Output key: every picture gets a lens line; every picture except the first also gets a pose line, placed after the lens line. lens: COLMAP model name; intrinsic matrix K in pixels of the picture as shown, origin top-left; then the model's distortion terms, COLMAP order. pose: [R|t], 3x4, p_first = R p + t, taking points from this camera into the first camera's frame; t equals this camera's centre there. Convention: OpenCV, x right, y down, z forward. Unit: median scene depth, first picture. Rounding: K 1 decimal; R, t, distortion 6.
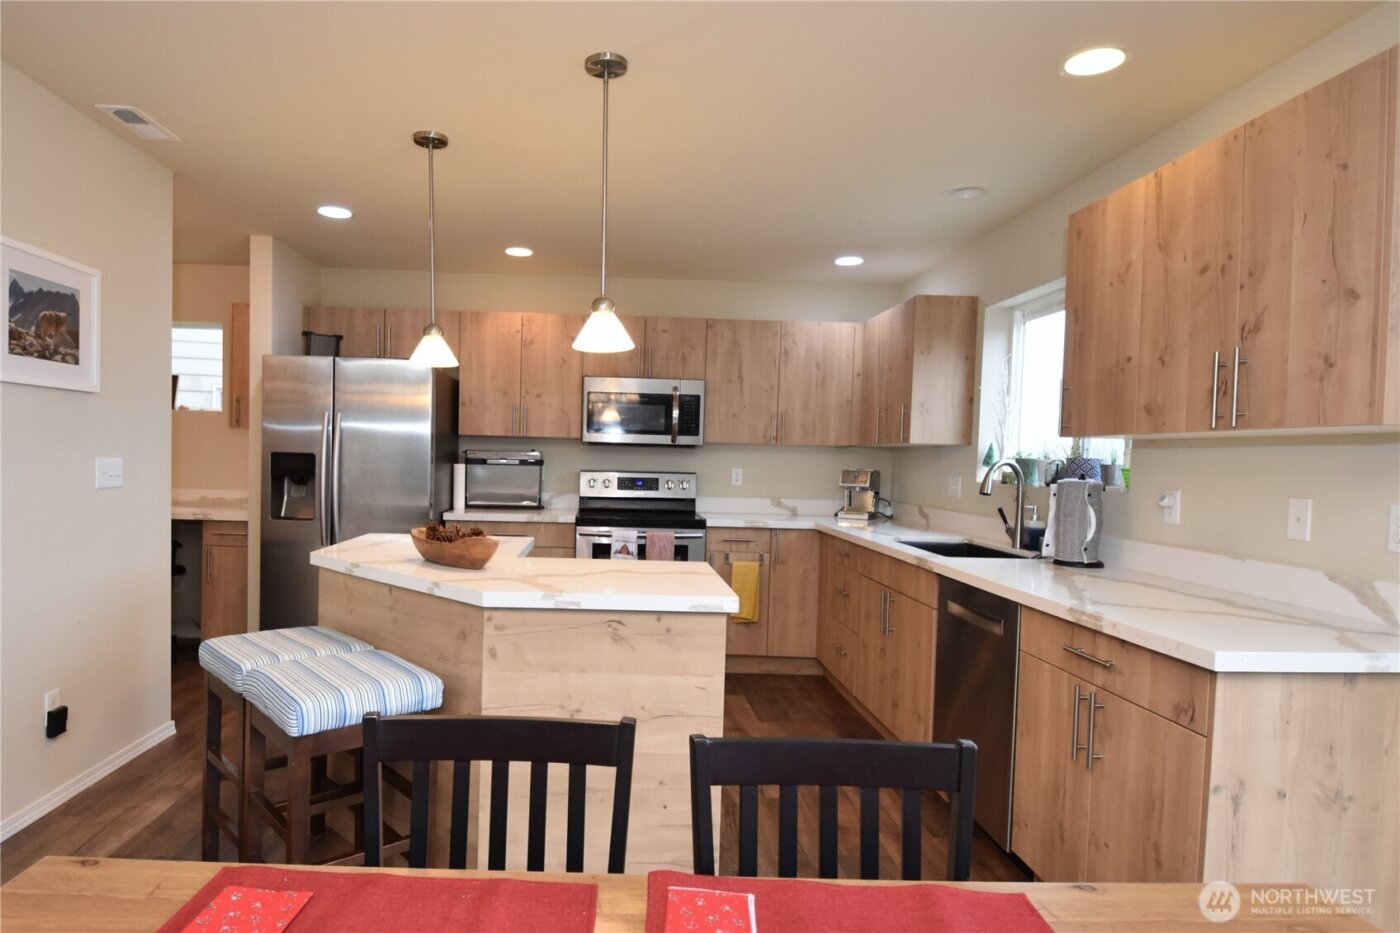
lens RADIAL K [[725.4, 0, 700.8], [0, 725.4, 447.8], [0, 0, 1]] dist [0.018473, -0.023248]
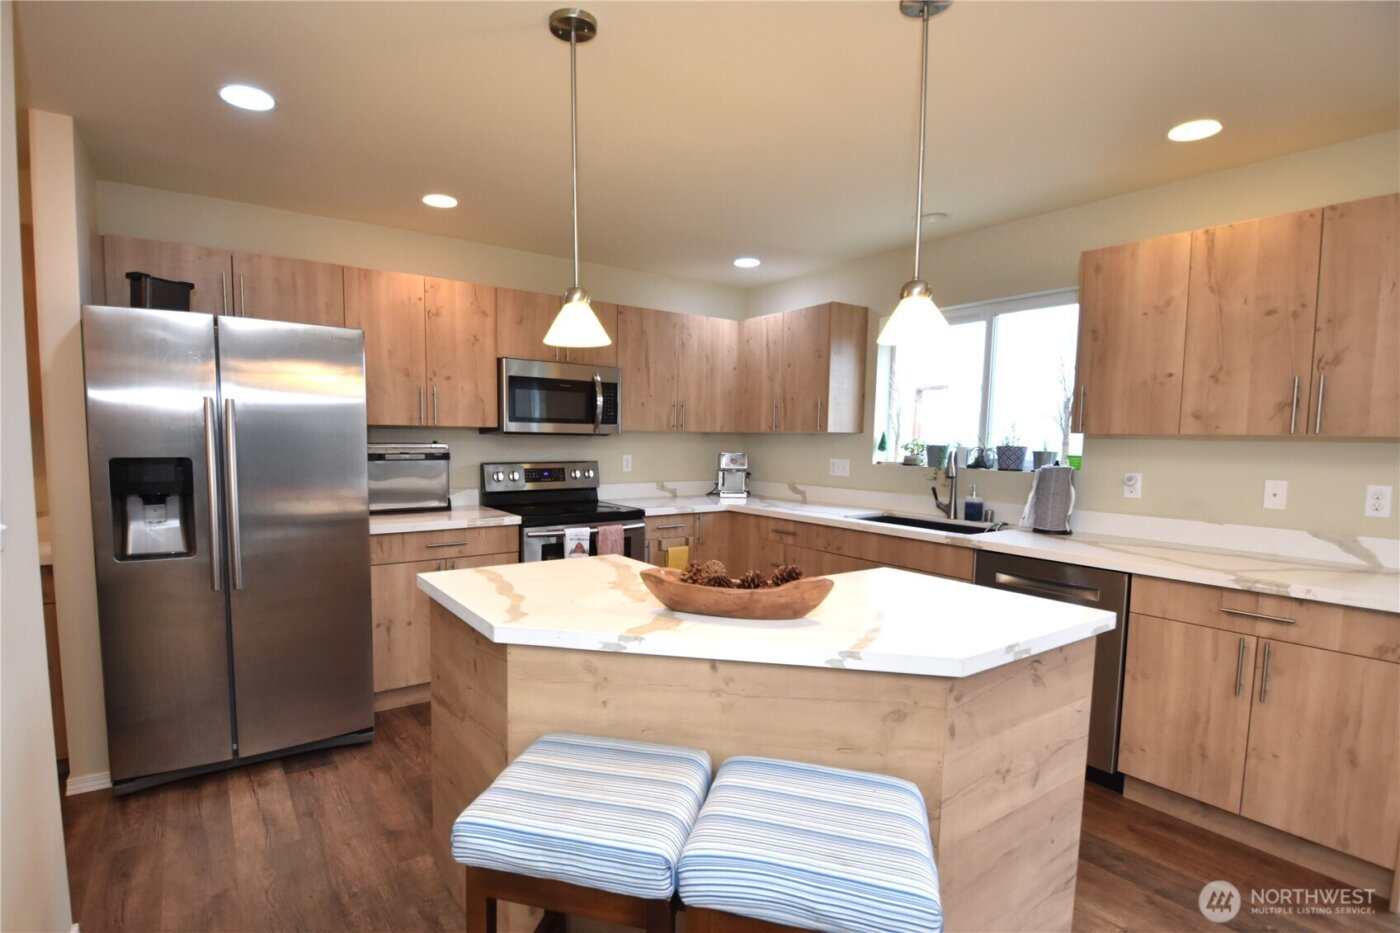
lens RADIAL K [[613.3, 0, 700.0], [0, 613.3, 466.5], [0, 0, 1]] dist [0.019105, -0.025938]
pose [[0.871396, -0.035648, 0.489284, -0.352181], [0.001161, 0.997503, 0.070609, -0.020406], [-0.490579, -0.060961, 0.869262, 0.241481]]
